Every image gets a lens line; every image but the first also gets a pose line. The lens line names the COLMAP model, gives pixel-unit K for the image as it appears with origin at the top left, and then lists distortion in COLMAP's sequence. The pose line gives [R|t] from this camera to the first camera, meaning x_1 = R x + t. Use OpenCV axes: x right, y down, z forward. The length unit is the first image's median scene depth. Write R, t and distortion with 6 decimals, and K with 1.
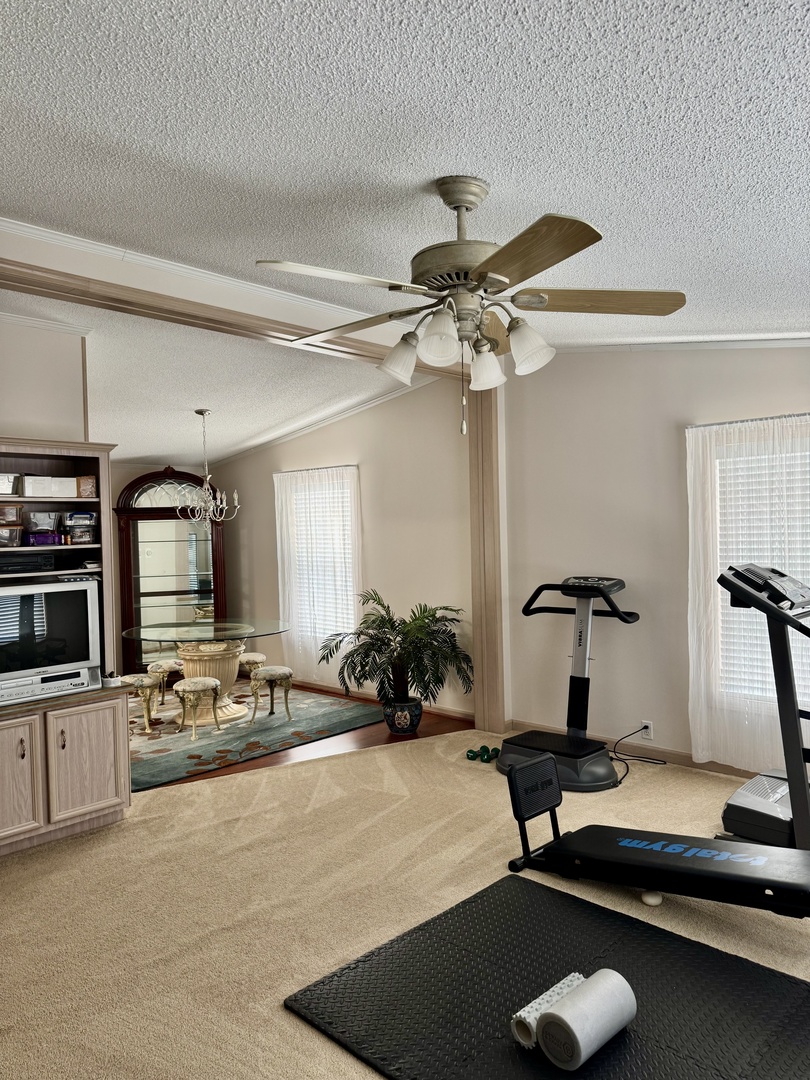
lens RADIAL K [[759.9, 0, 405.0], [0, 759.9, 540.0], [0, 0, 1]] dist [0.083239, -0.105488]
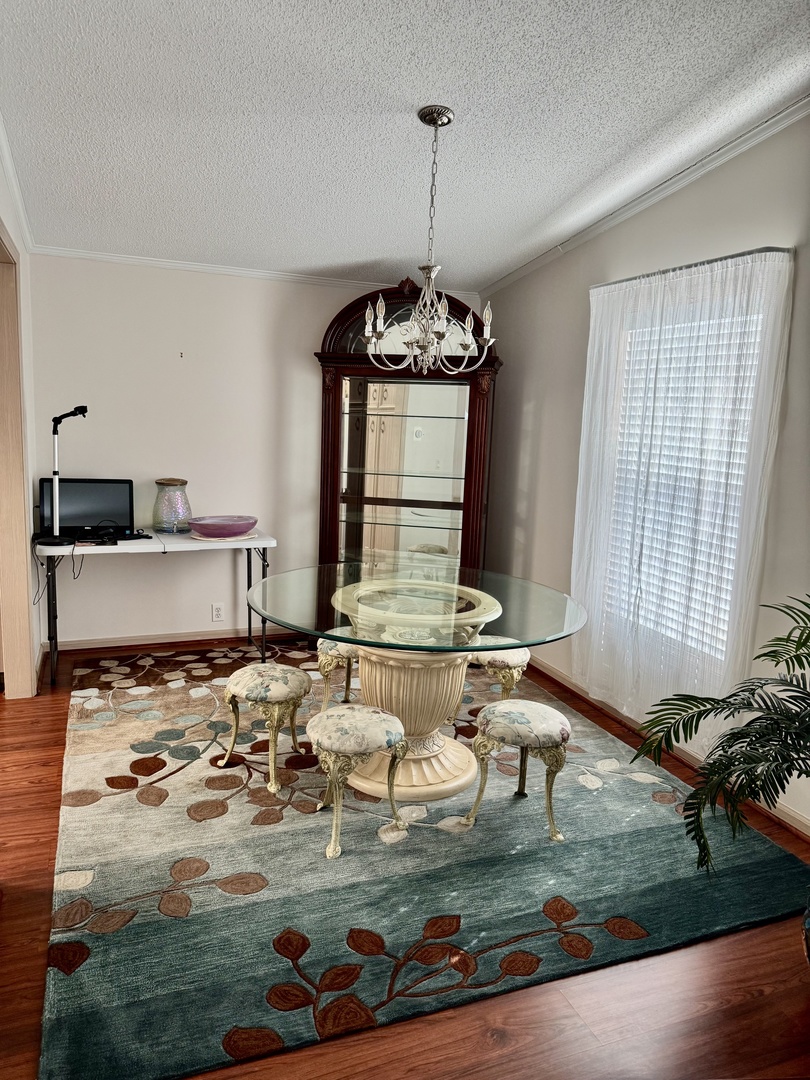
lens RADIAL K [[759.9, 0, 405.0], [0, 759.9, 540.0], [0, 0, 1]] dist [0.083239, -0.105488]
pose [[0.904146, 0.130818, -0.406702, -0.069360], [-0.068420, 0.984017, 0.164408, -0.000077], [0.421709, -0.120822, 0.898645, 0.583393]]
